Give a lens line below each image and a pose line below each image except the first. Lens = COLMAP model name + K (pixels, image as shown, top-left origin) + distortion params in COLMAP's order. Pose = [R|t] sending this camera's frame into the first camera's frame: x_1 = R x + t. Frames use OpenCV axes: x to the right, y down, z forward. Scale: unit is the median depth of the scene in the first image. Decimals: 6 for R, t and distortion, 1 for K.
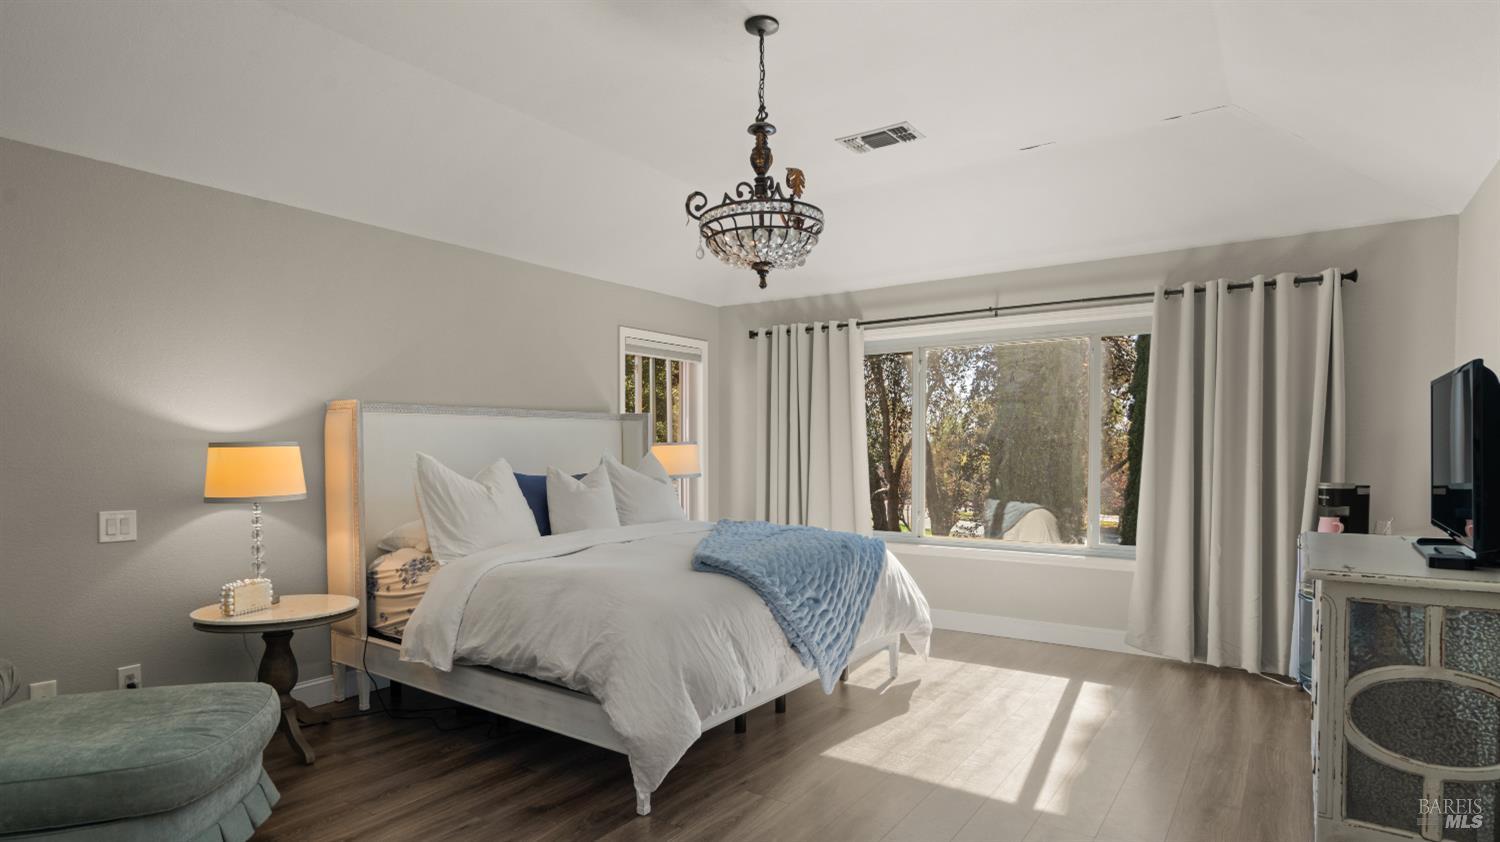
lens RADIAL K [[792.9, 0, 748.9], [0, 792.9, 472.4], [0, 0, 1]] dist [0.002670, 0.000599]
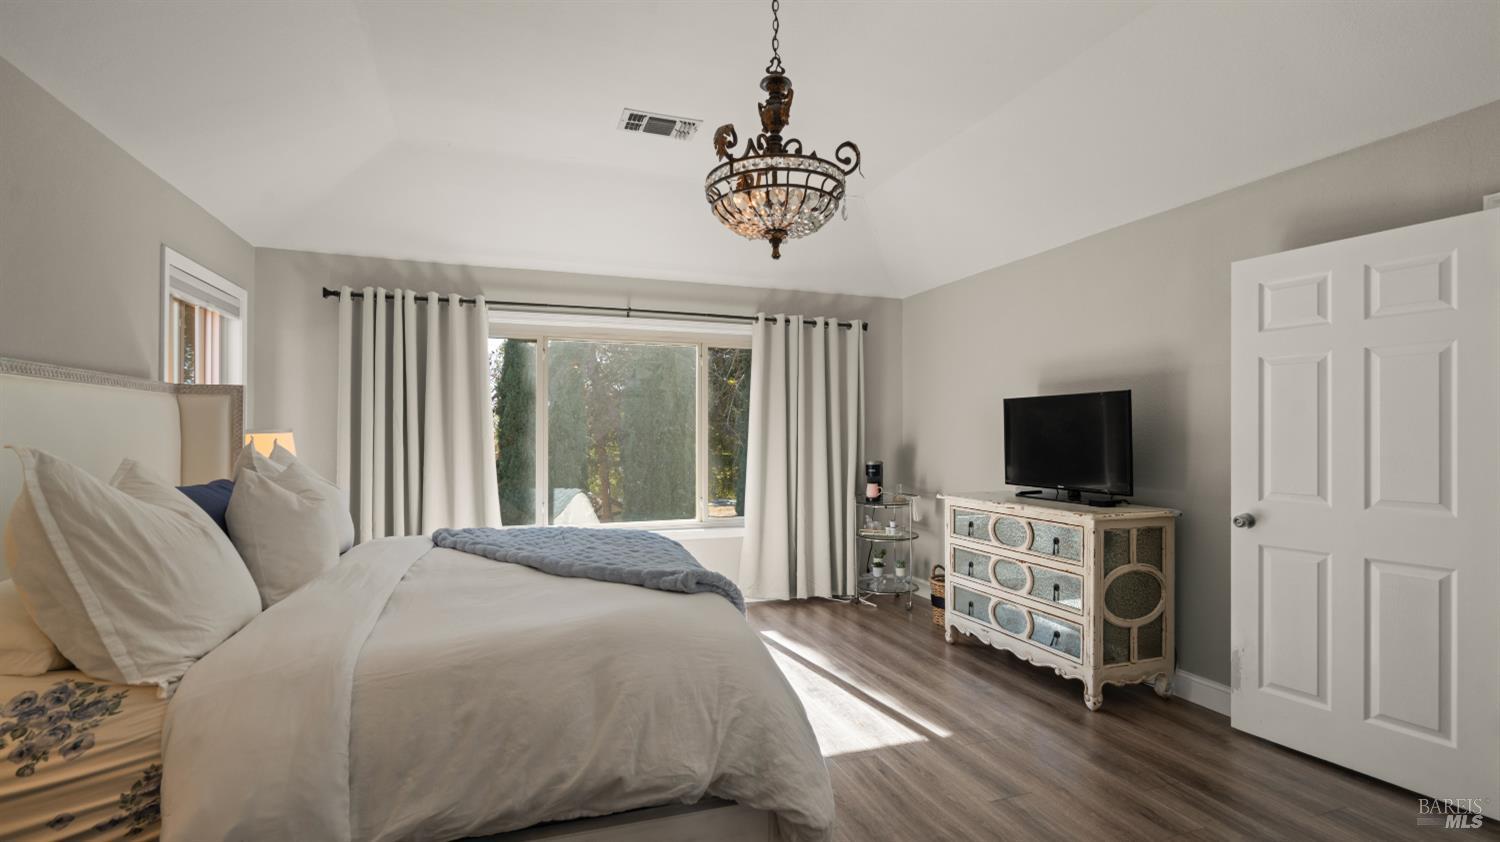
lens RADIAL K [[680.0, 0, 744.6], [0, 680.0, 428.8], [0, 0, 1]] dist [-0.000497, -0.000291]
pose [[0.586209, 0.011110, 0.810084, -0.436484], [0.025240, 0.999170, -0.031968, -0.012036], [-0.809767, 0.039186, 0.585442, 0.413552]]
